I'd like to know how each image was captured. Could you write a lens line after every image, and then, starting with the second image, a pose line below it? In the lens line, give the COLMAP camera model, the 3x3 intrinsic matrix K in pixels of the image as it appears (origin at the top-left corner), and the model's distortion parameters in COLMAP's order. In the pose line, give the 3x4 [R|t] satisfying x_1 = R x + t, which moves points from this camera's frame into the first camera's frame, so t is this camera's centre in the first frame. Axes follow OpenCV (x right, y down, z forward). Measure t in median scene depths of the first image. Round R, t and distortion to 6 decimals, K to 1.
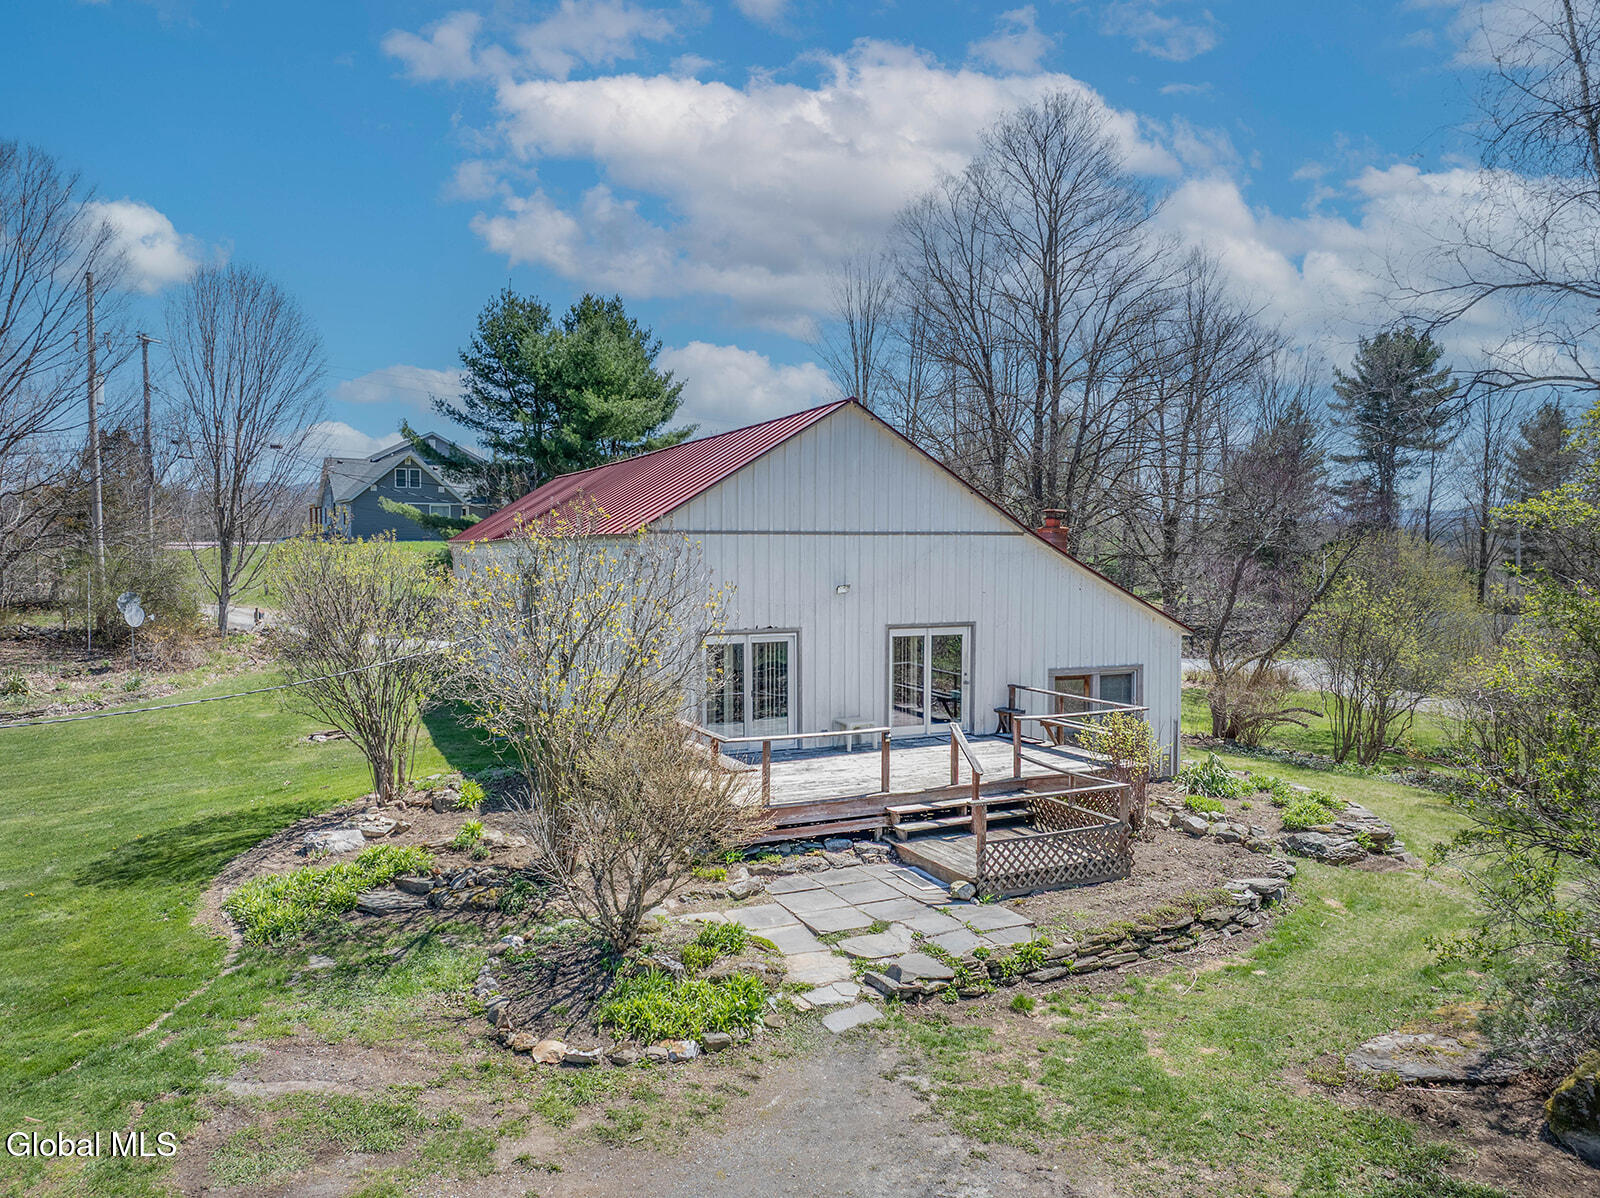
lens RADIAL K [[1134.2, 0, 800.0], [0, 1134.2, 599.0], [0, 0, 1]] dist [-0.040115, 0.000464]
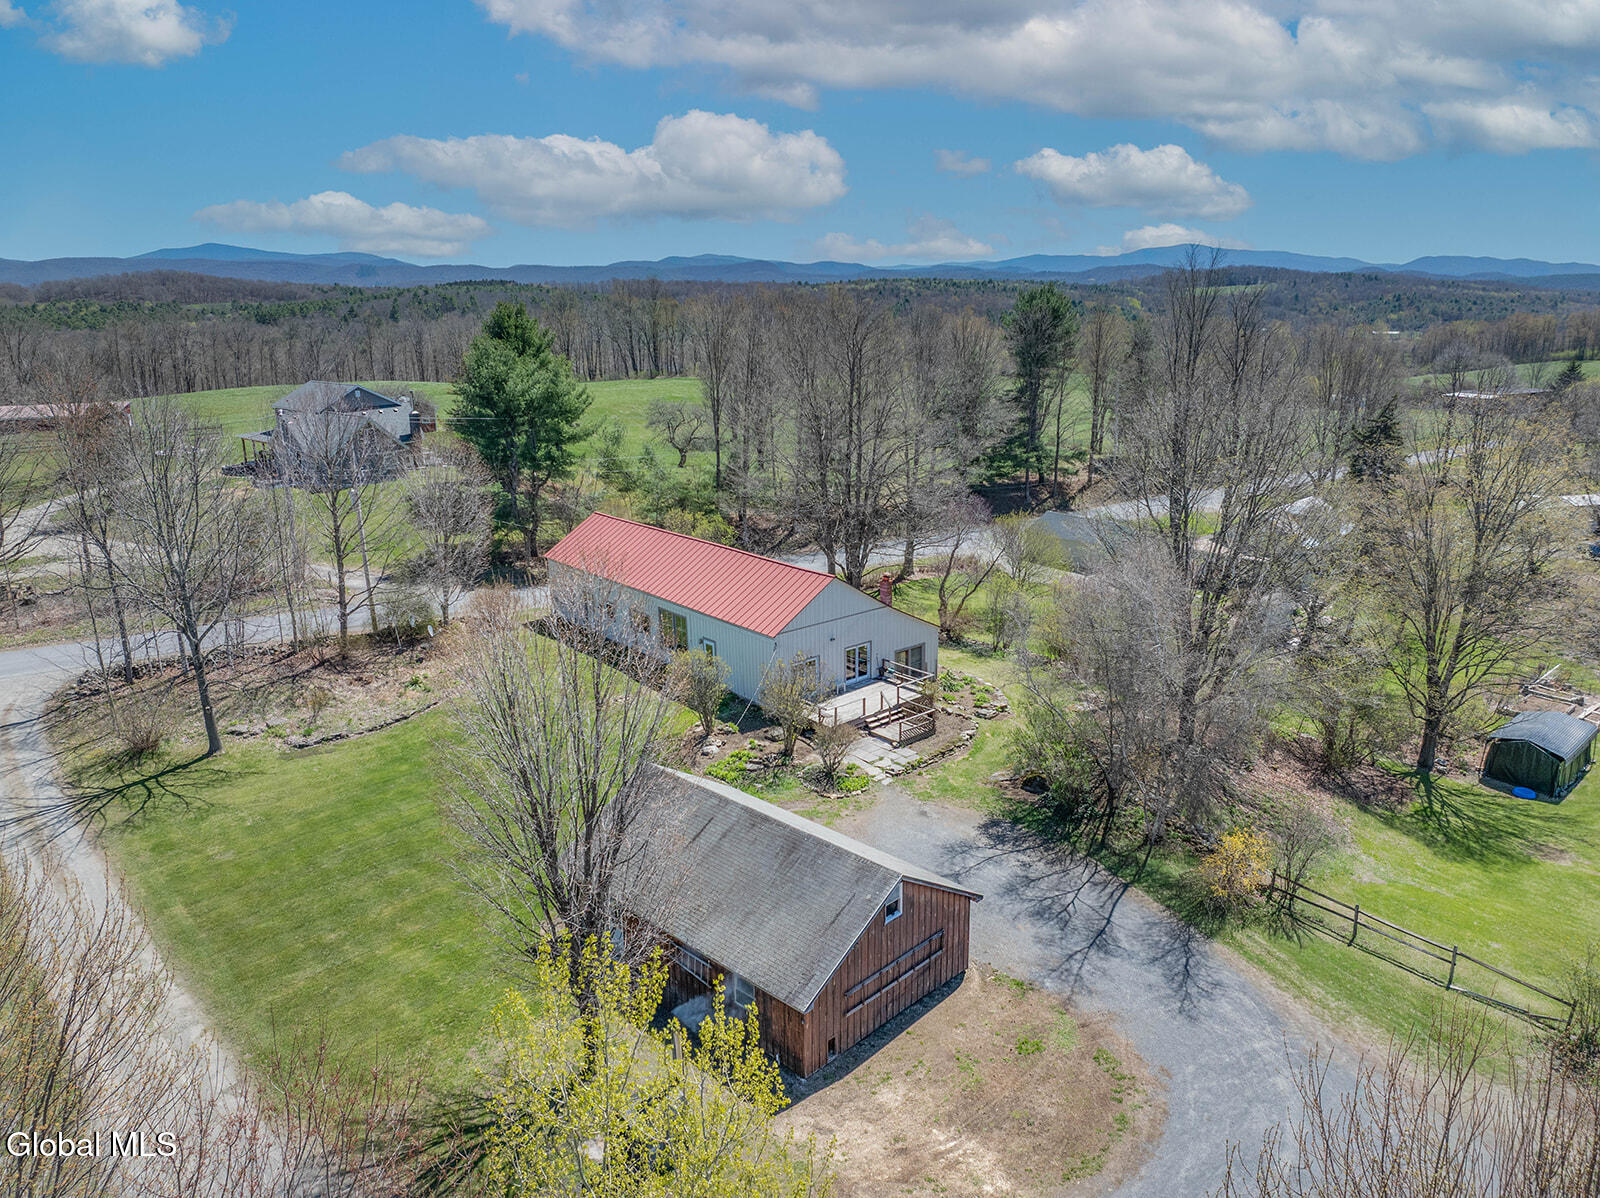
lens RADIAL K [[1134.2, 0, 800.0], [0, 1134.2, 599.0], [0, 0, 1]] dist [-0.040115, 0.000464]
pose [[0.964750, -0.083939, 0.249421, -0.728655], [0.028463, 0.975490, 0.218194, -0.717517], [-0.261623, -0.203403, 0.943494, -1.626611]]
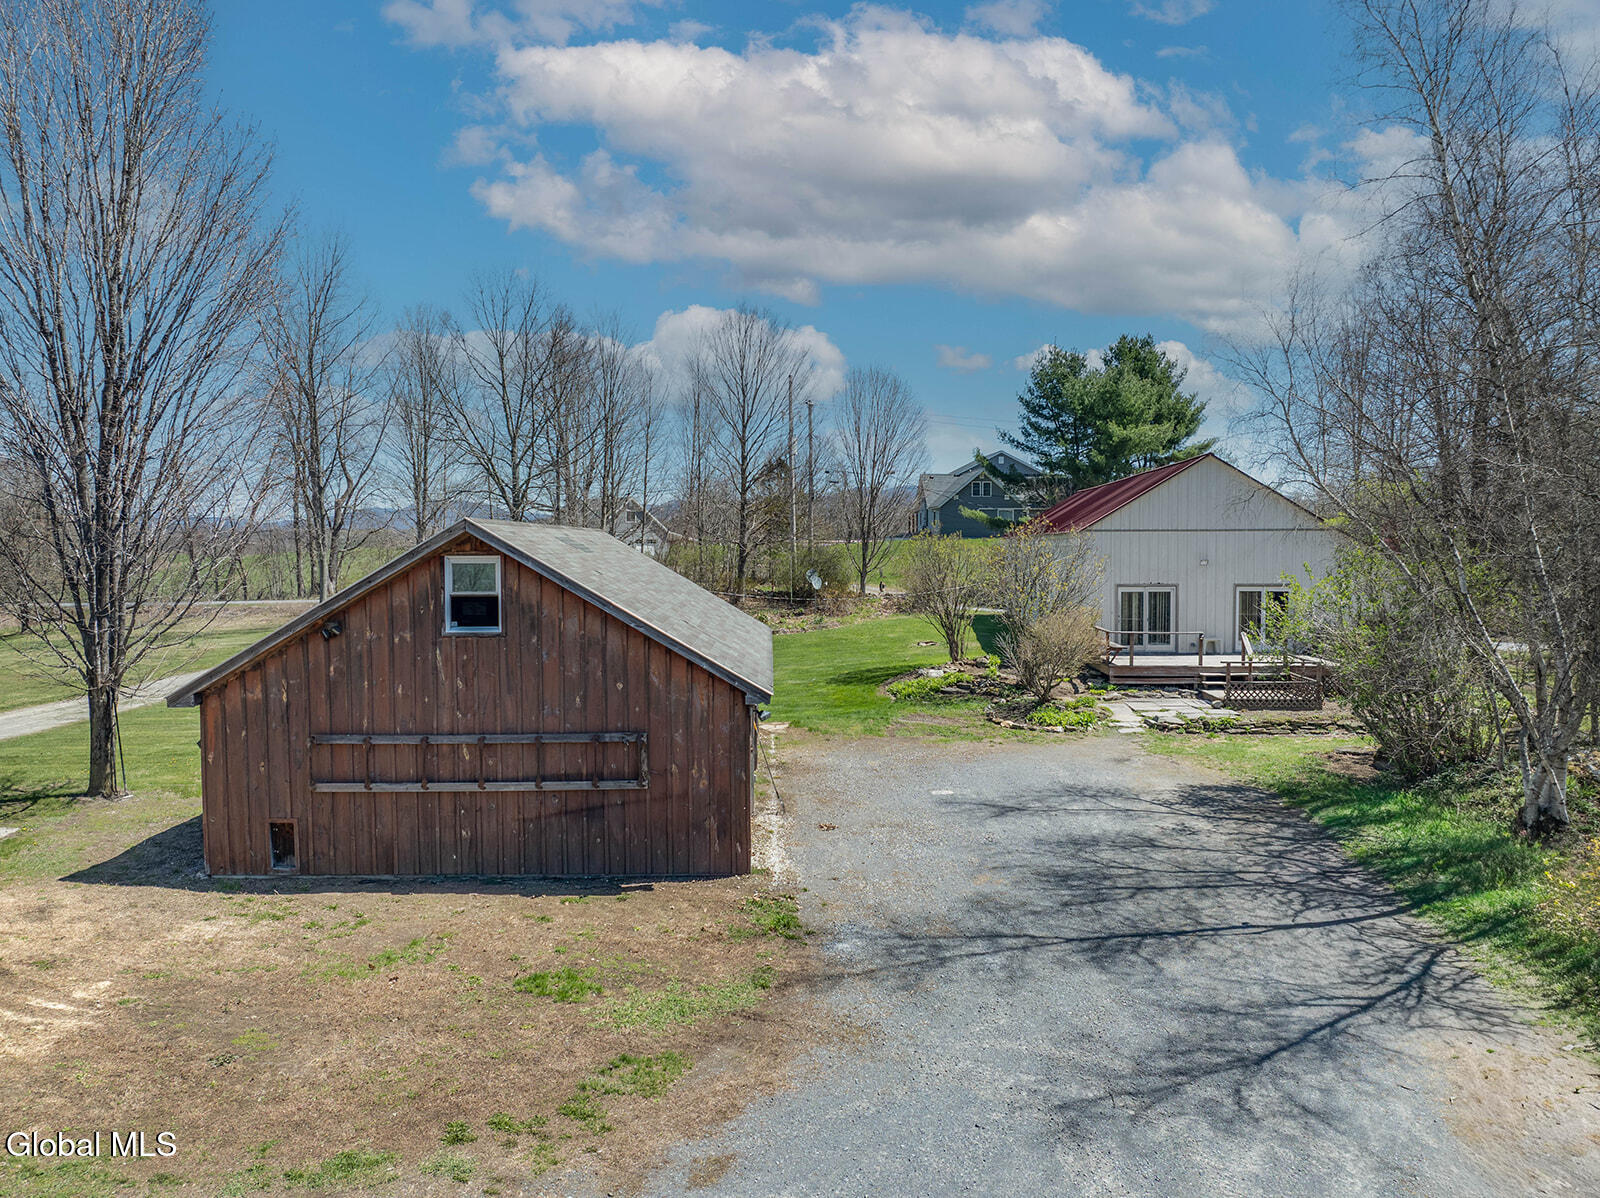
lens RADIAL K [[1134.2, 0, 800.0], [0, 1134.2, 599.0], [0, 0, 1]] dist [-0.040115, 0.000464]
pose [[0.878063, 0.017224, -0.478235, 0.311846], [-0.016195, 0.999849, 0.006276, 0.045322], [0.478271, 0.002234, 0.878209, -0.798705]]
